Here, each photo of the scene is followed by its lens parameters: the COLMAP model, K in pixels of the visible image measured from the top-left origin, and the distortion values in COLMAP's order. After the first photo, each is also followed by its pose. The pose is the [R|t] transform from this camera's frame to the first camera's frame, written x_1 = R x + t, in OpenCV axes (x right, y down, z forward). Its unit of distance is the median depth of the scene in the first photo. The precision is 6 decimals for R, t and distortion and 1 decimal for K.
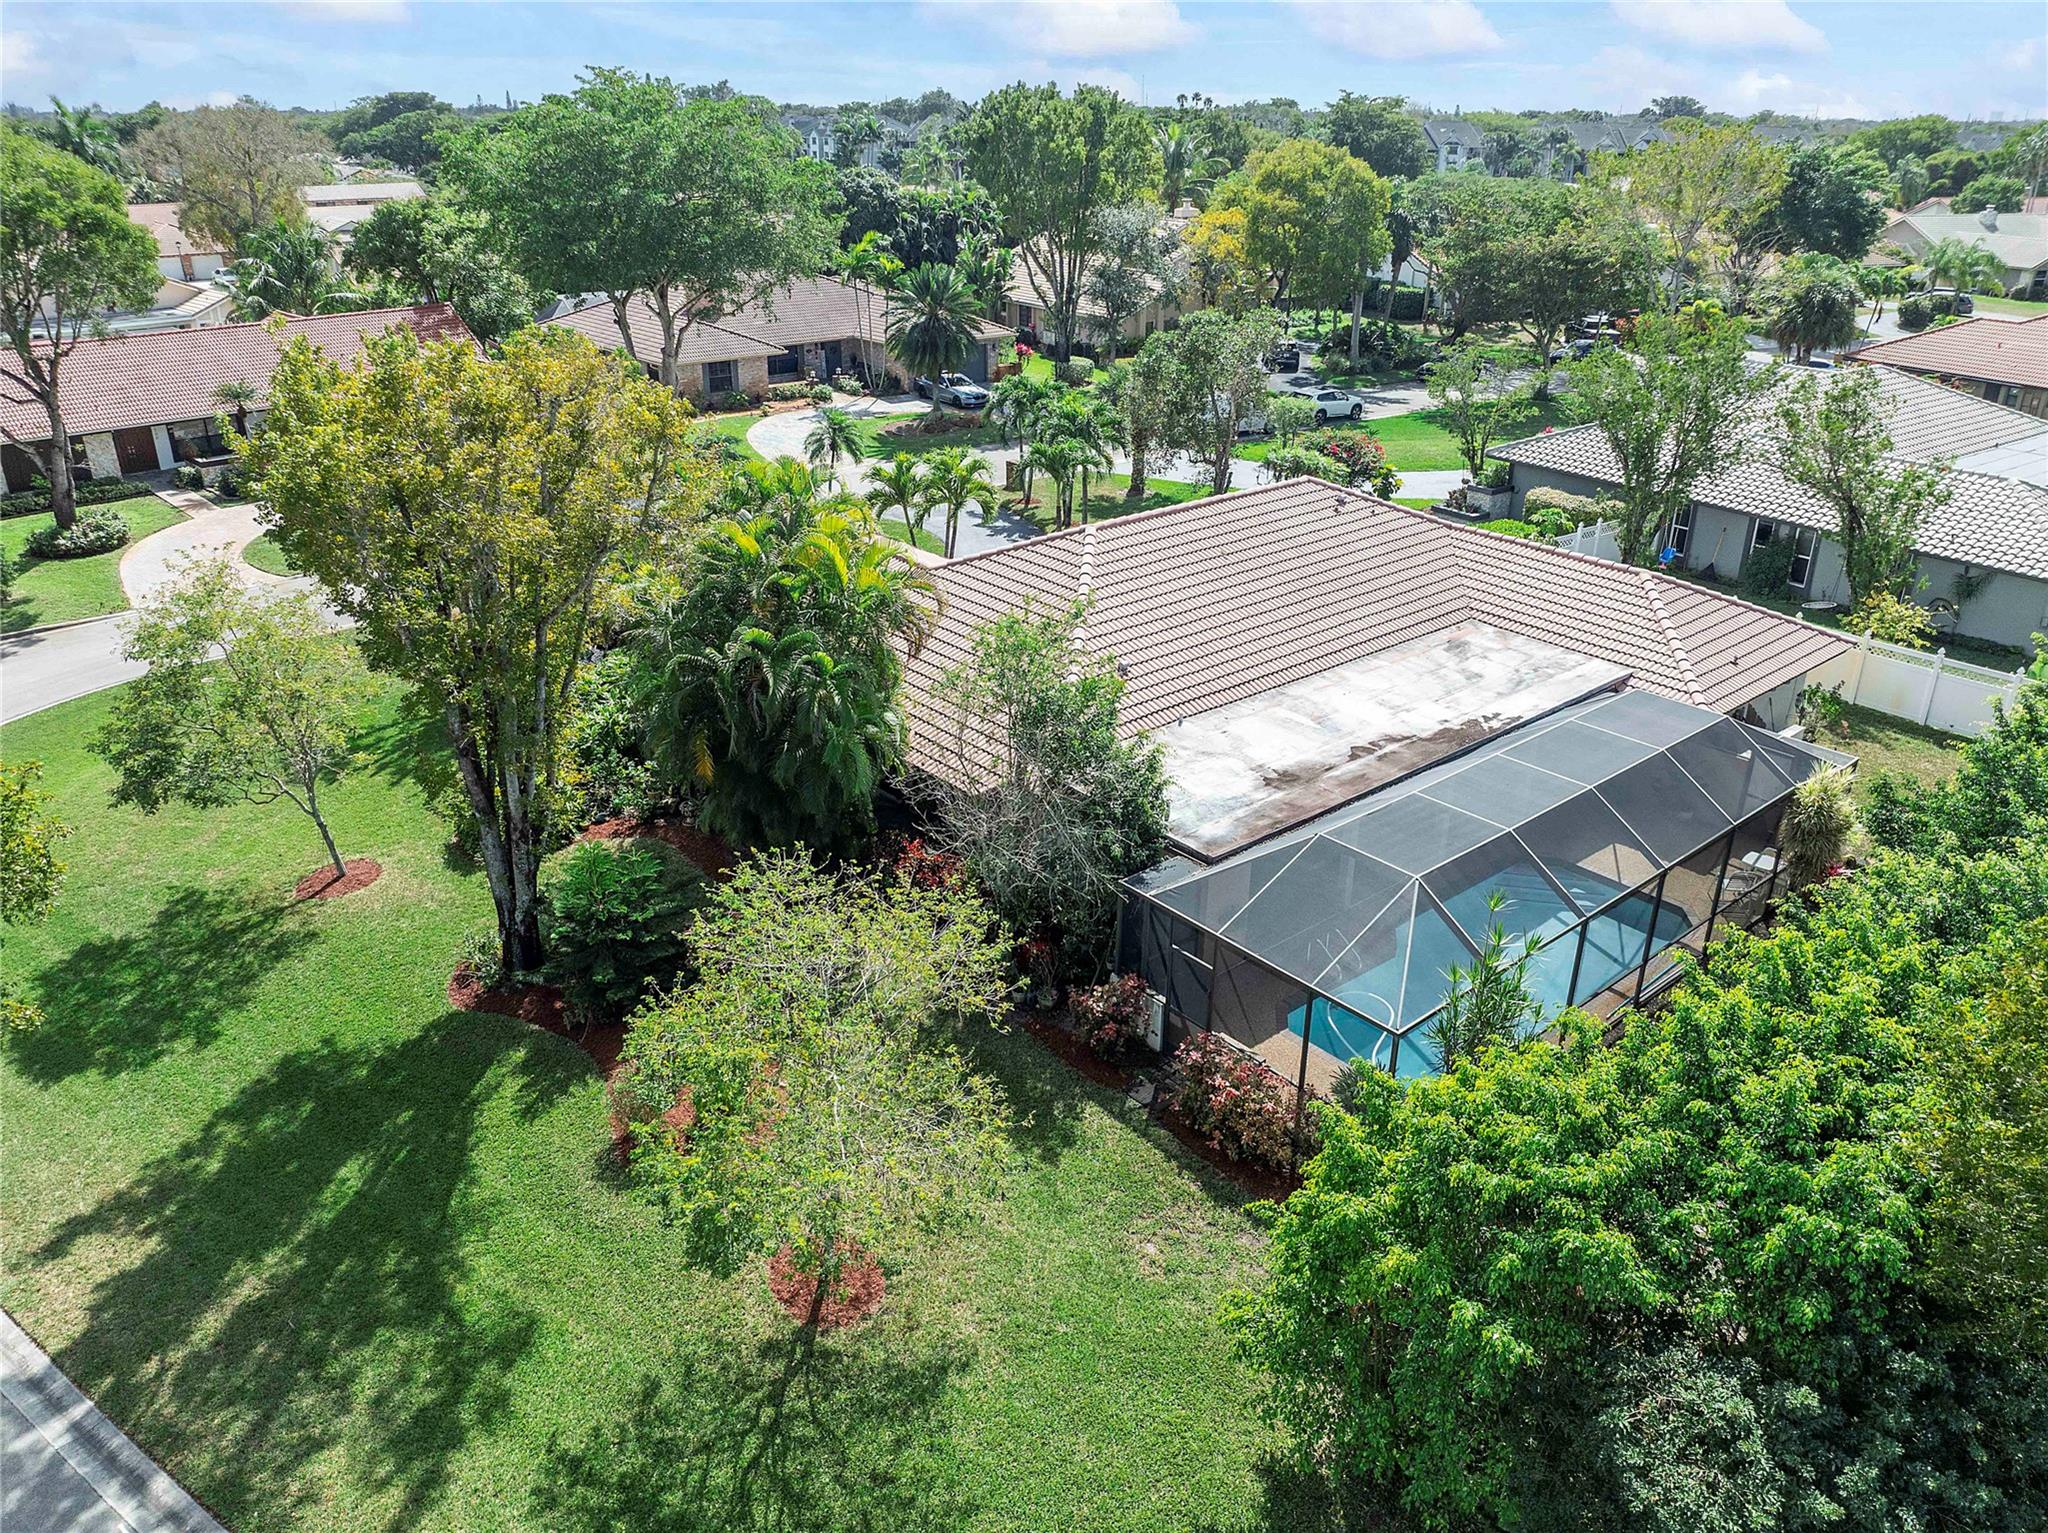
lens RADIAL K [[1455.7, 0, 1031.4], [0, 1455.7, 756.5], [0, 0, 1]] dist [-0.039318, 0.000671]
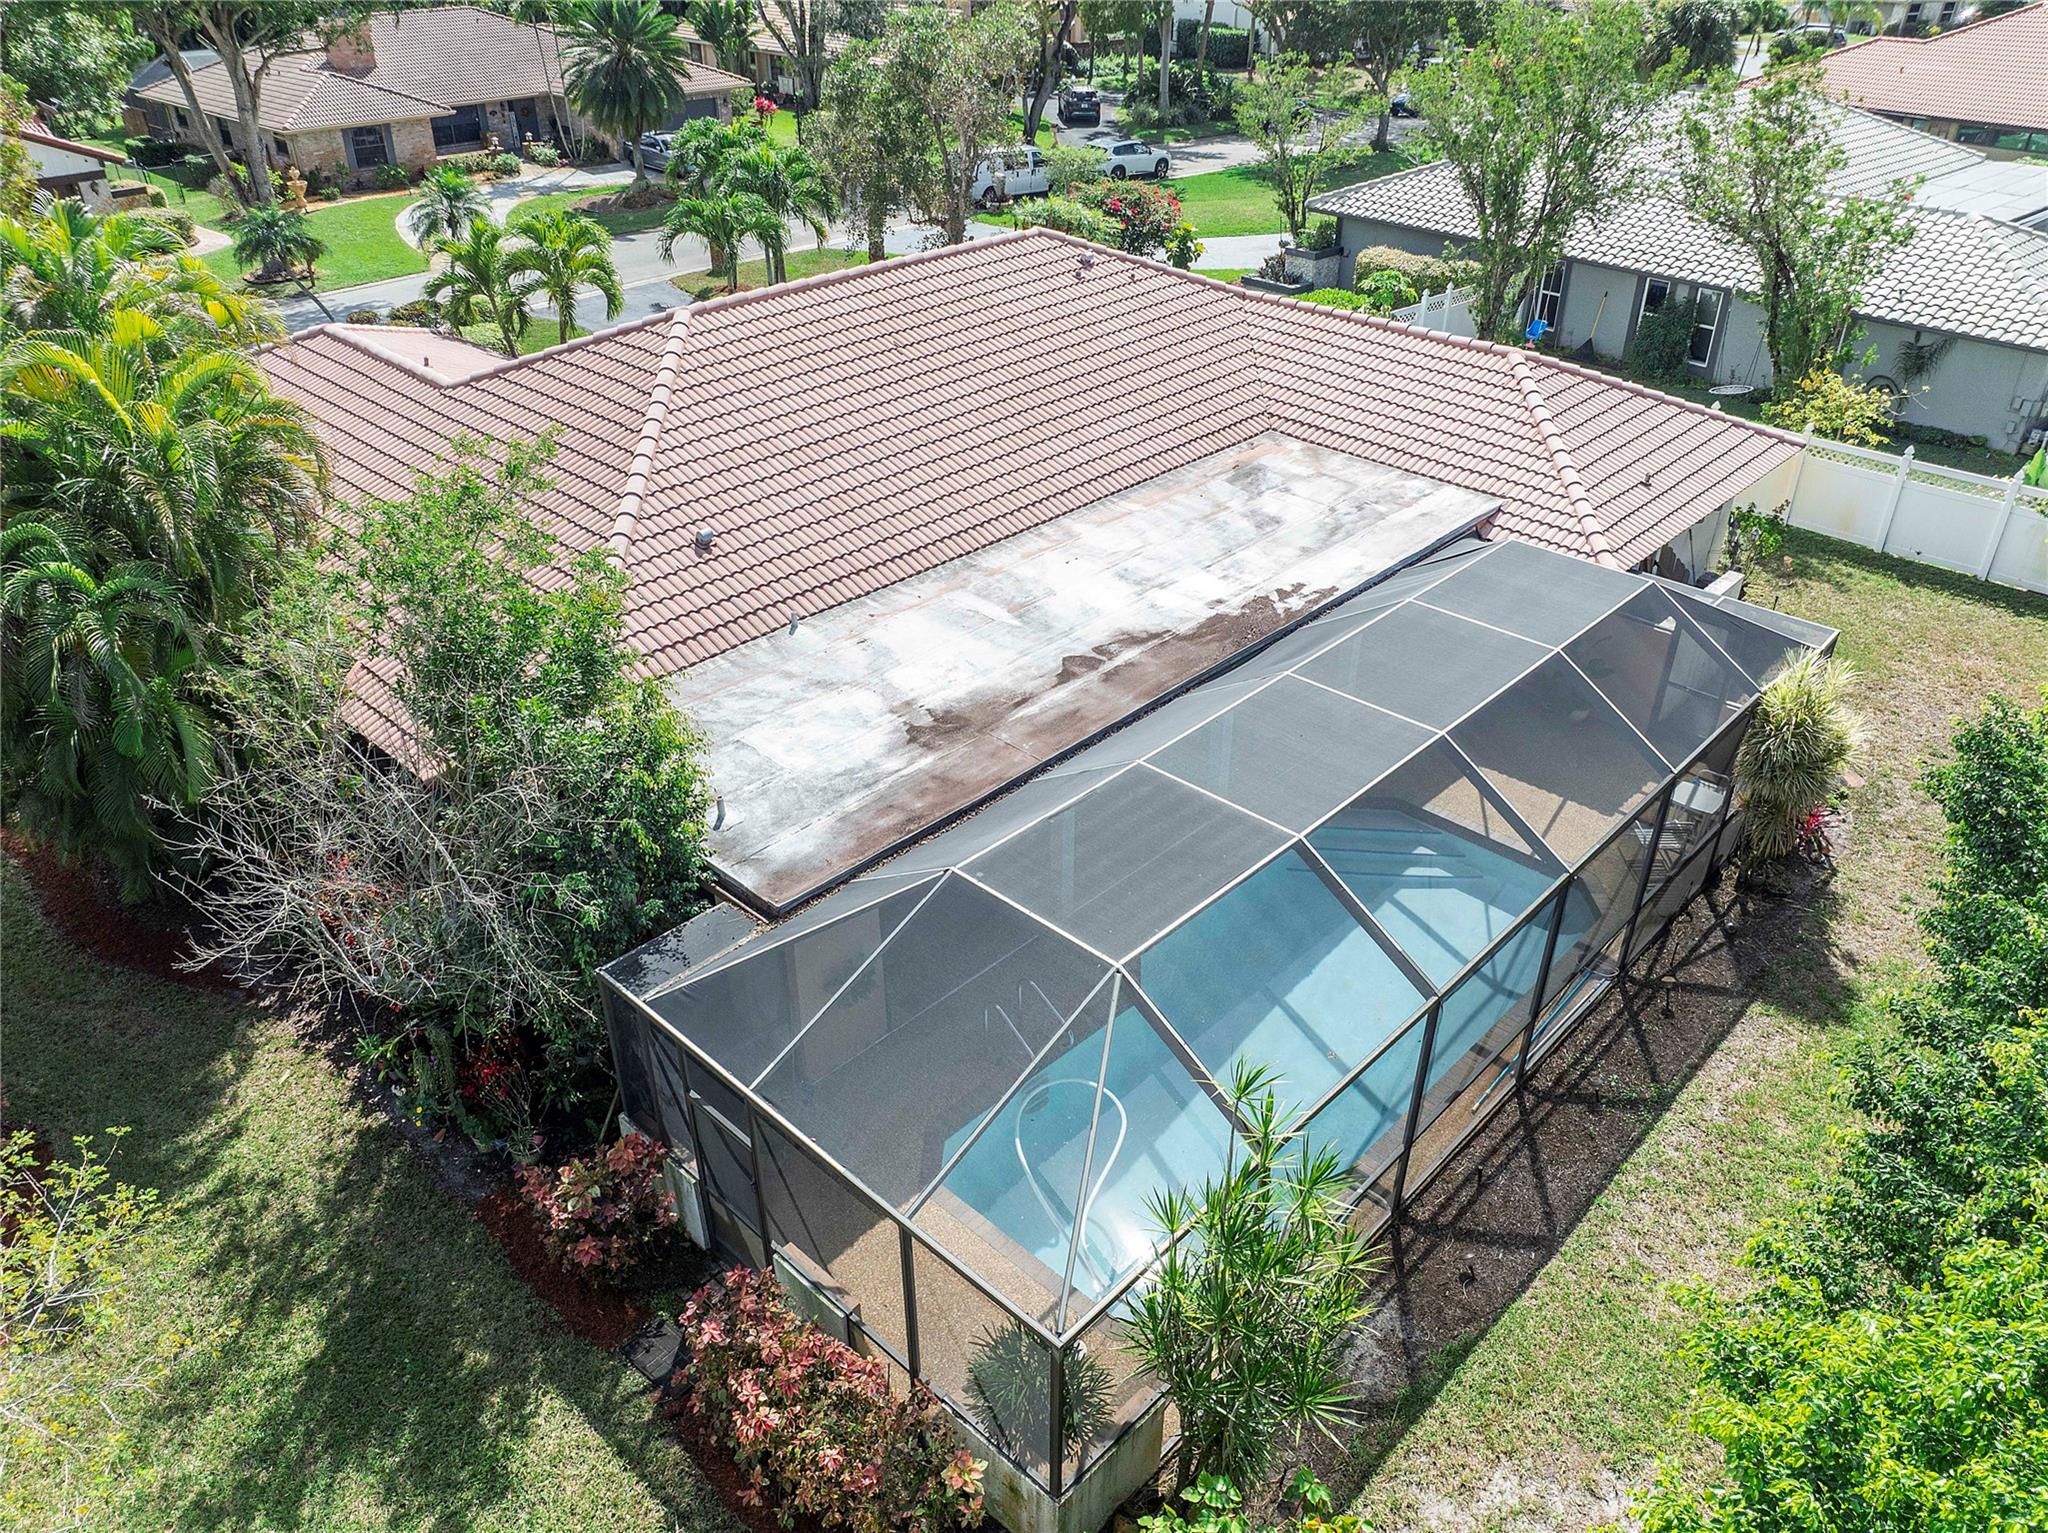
lens RADIAL K [[1455.7, 0, 1032.3], [0, 1455.7, 761.9], [0, 0, 1]] dist [-0.039318, 0.000671]
pose [[0.994187, -0.060476, 0.089079, 0.116227], [0.047979, 0.989507, 0.136289, -0.037140], [-0.096386, -0.131223, 0.986656, 0.300956]]
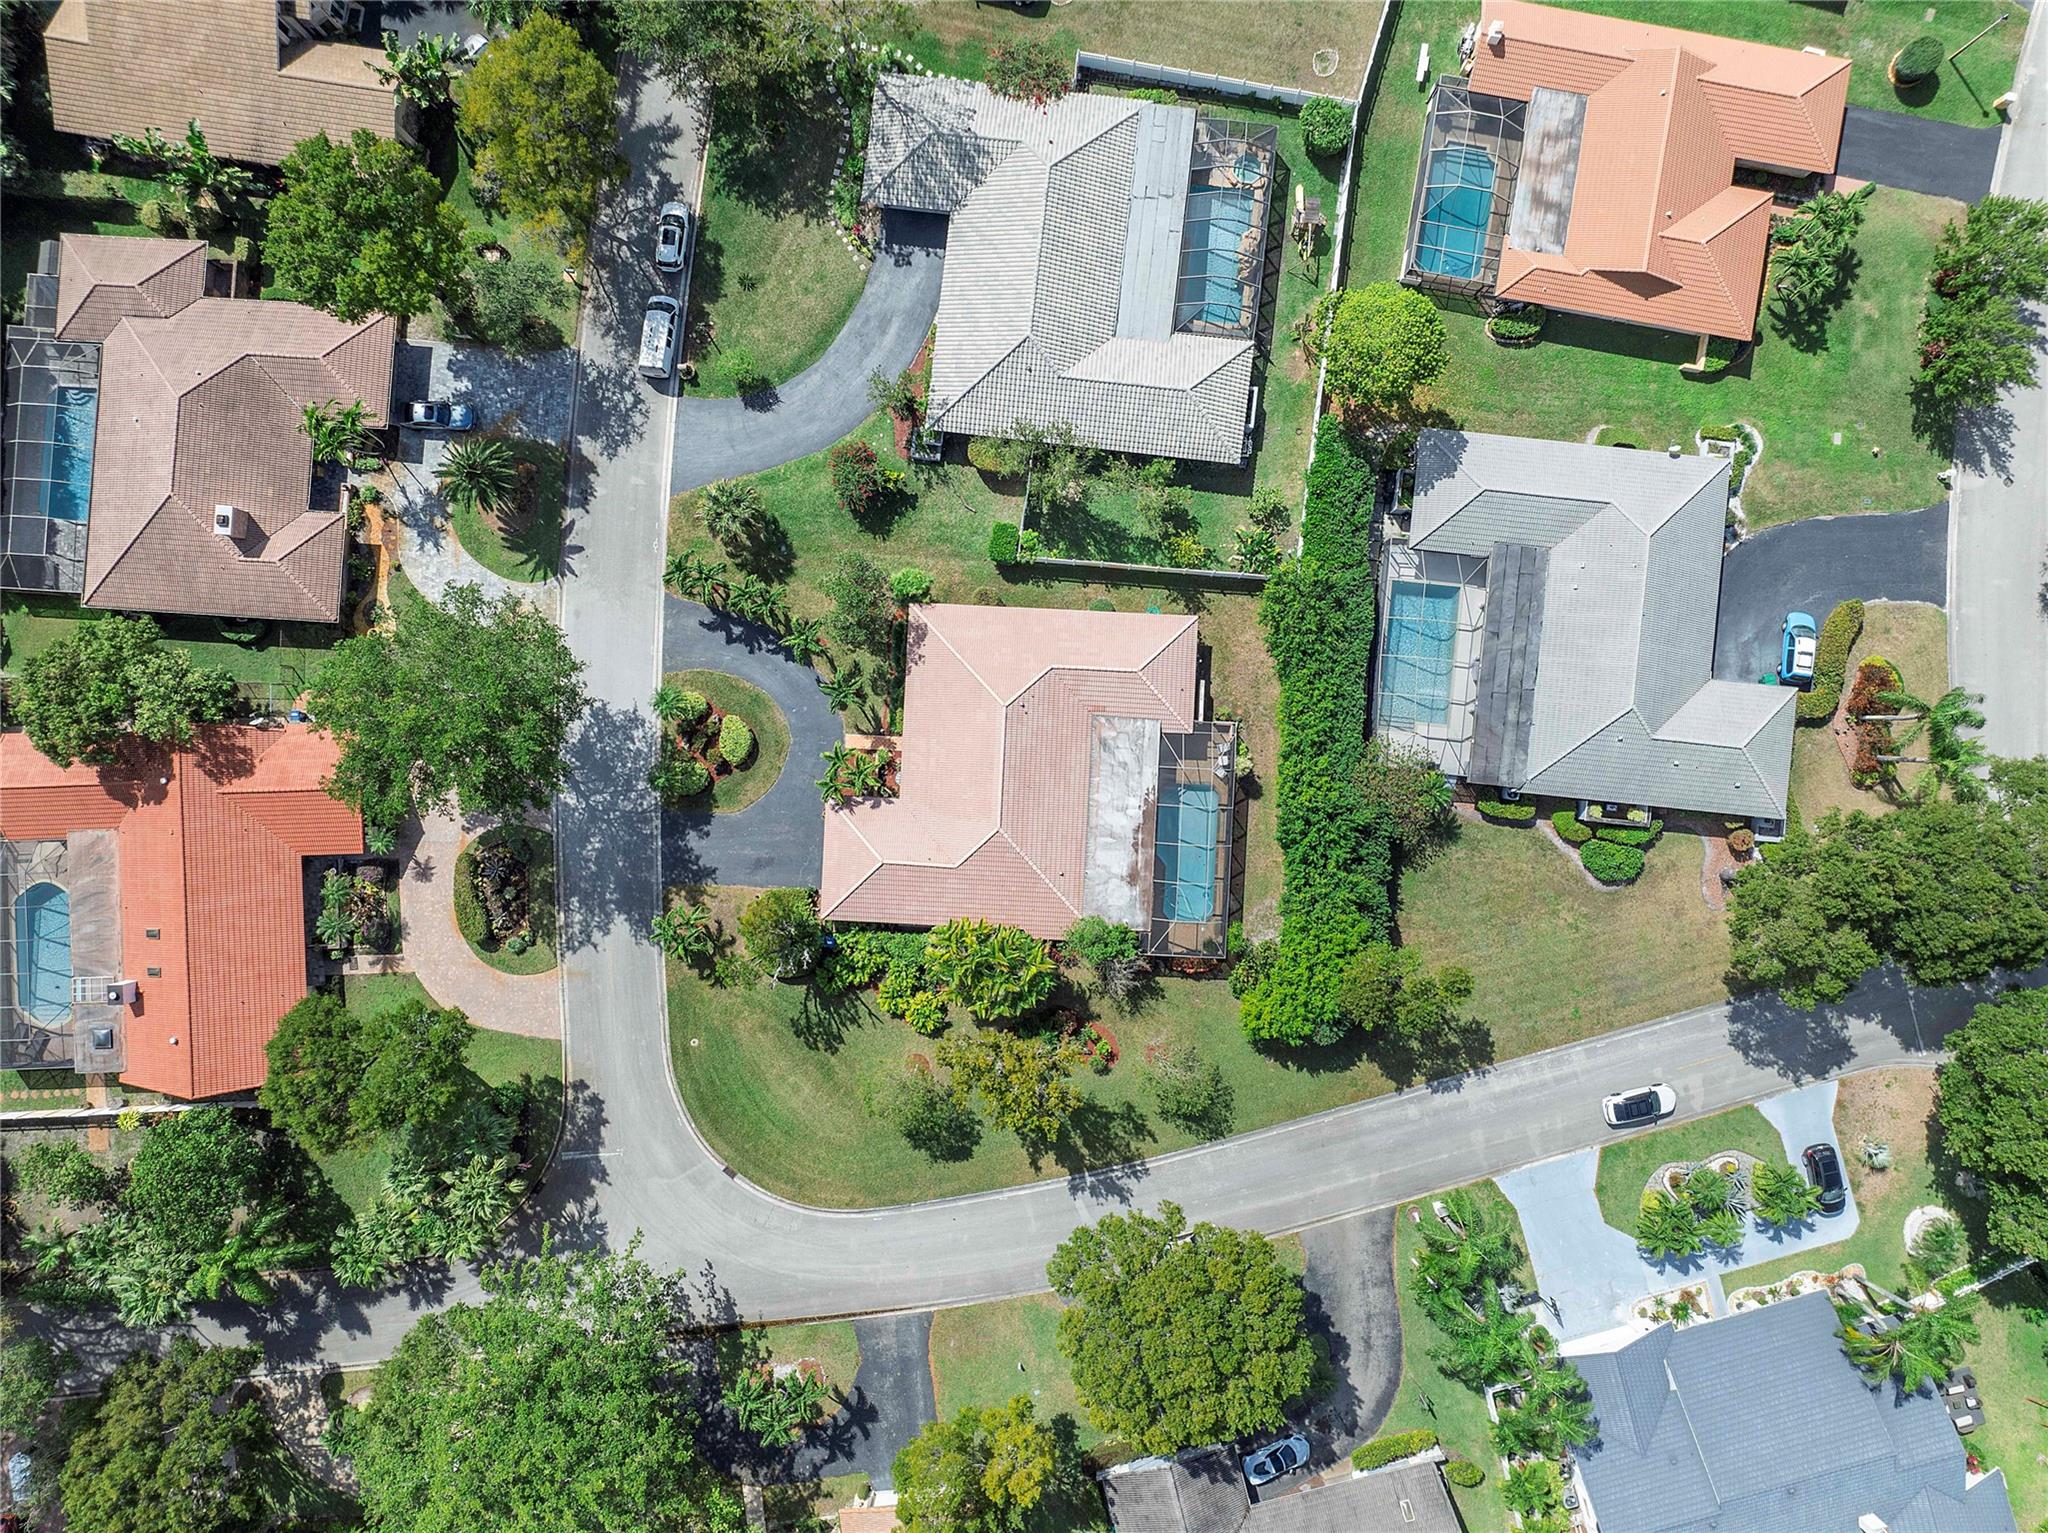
lens RADIAL K [[1455.7, 0, 1022.7], [0, 1455.7, 774.0], [0, 0, 1]] dist [-0.039318, 0.000671]
pose [[0.681937, -0.731400, -0.004044, 0.143005], [0.304305, 0.278689, 0.910896, -2.451750], [-0.665102, -0.622404, 0.412617, -0.078792]]
